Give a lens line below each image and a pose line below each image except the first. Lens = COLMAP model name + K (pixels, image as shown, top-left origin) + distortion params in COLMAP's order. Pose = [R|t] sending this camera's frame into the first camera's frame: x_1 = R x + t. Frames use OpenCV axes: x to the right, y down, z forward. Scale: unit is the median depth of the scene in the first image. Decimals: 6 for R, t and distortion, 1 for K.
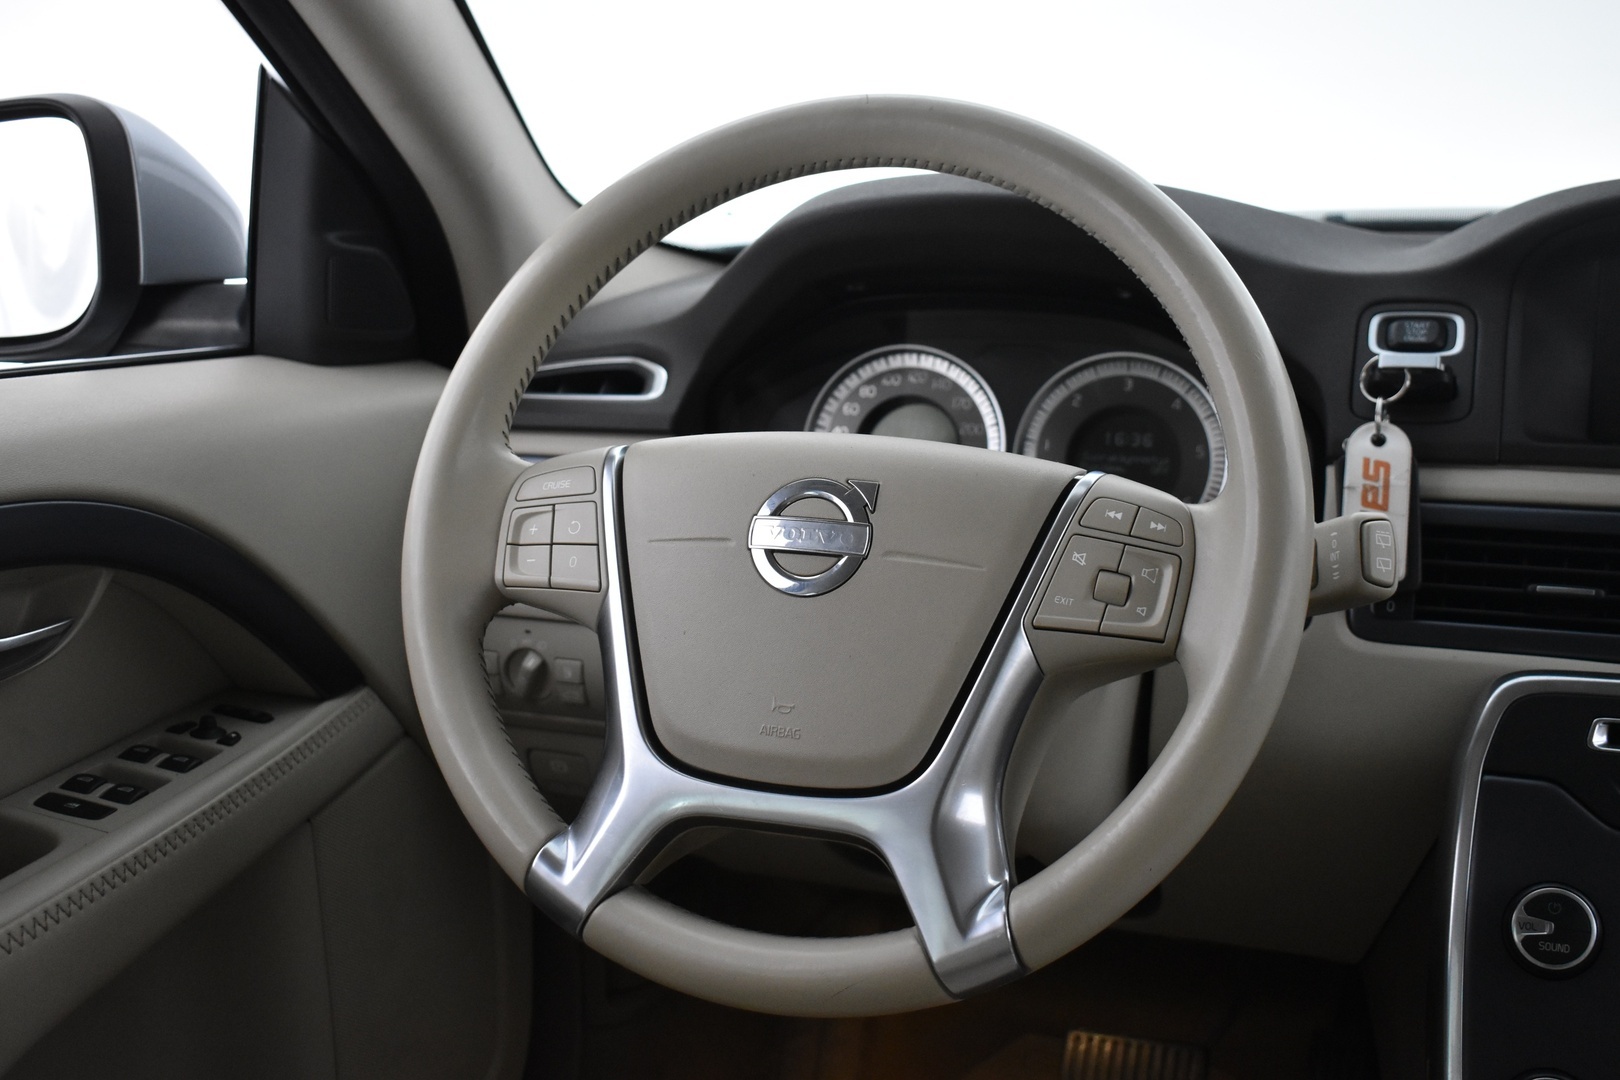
lens RADIAL K [[1912.5, 0, 810.0], [0, 1912.5, 540.0], [0, 0, 1]] dist [-0.002320, -0.024832]
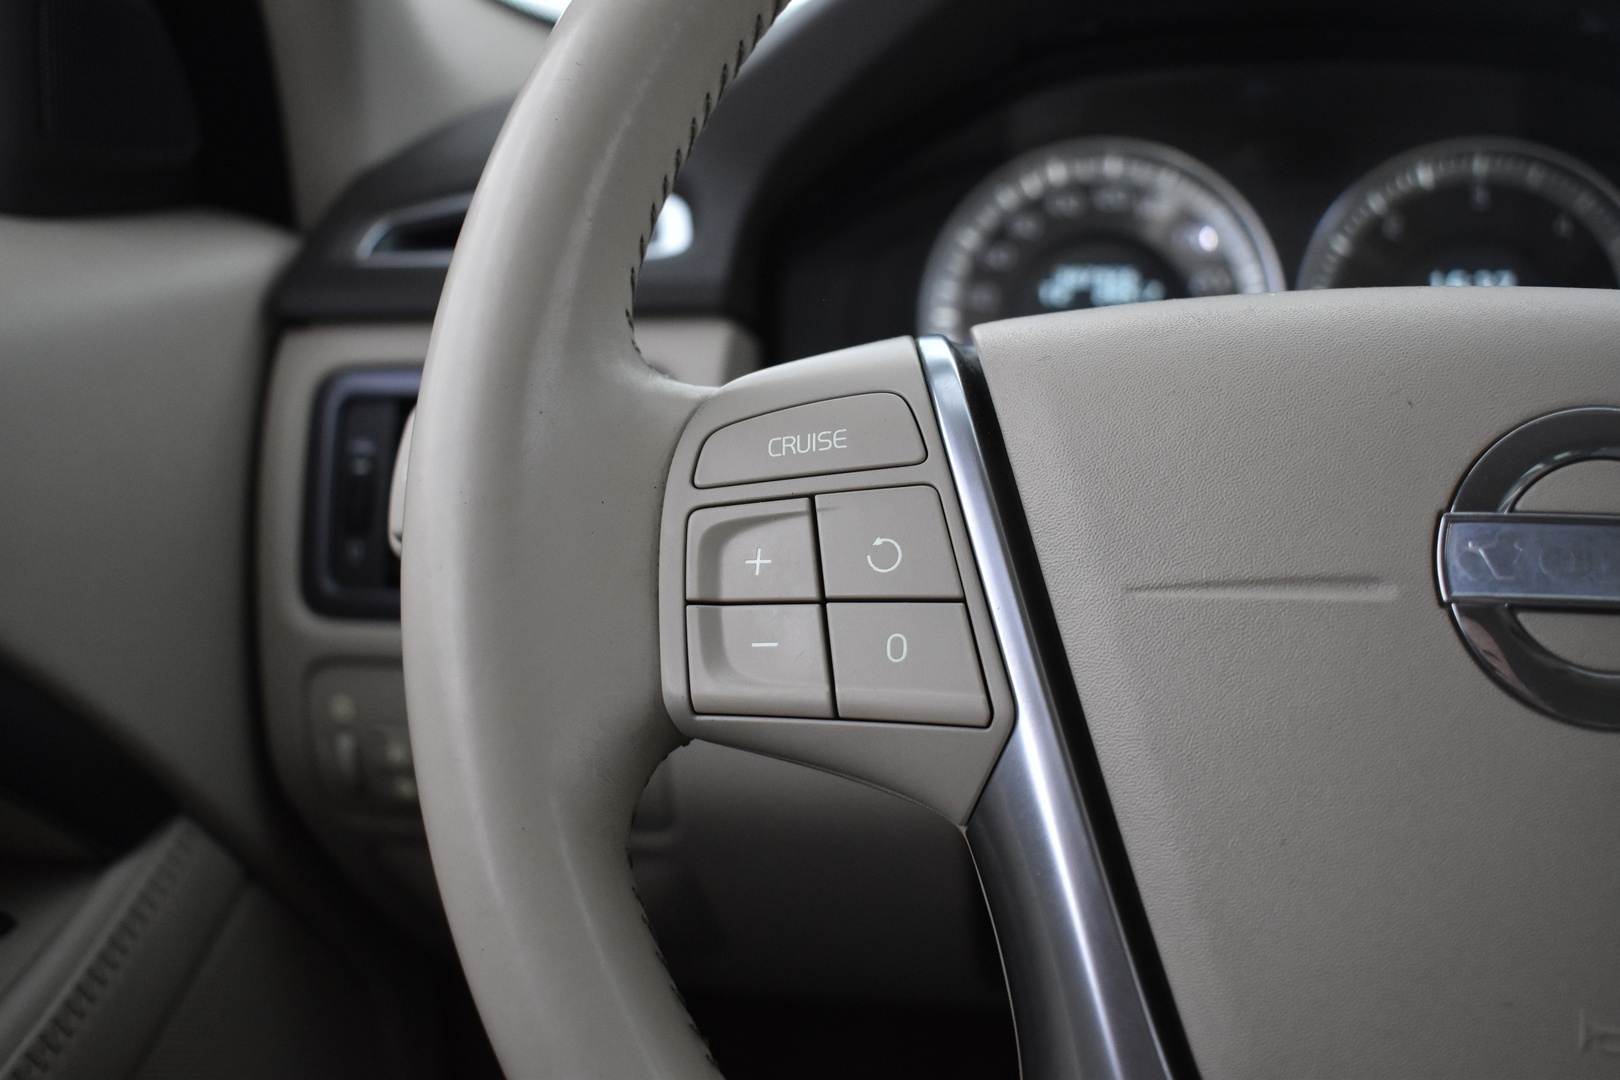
lens RADIAL K [[1748.3, 0, 810.0], [0, 1748.3, 540.0], [0, 0, 1]] dist [-0.016817, -0.015886]
pose [[0.974426, -0.063873, 0.215441, -0.216739], [0.045862, 0.995100, 0.087593, -0.041621], [-0.219980, -0.075472, 0.972580, 0.674991]]
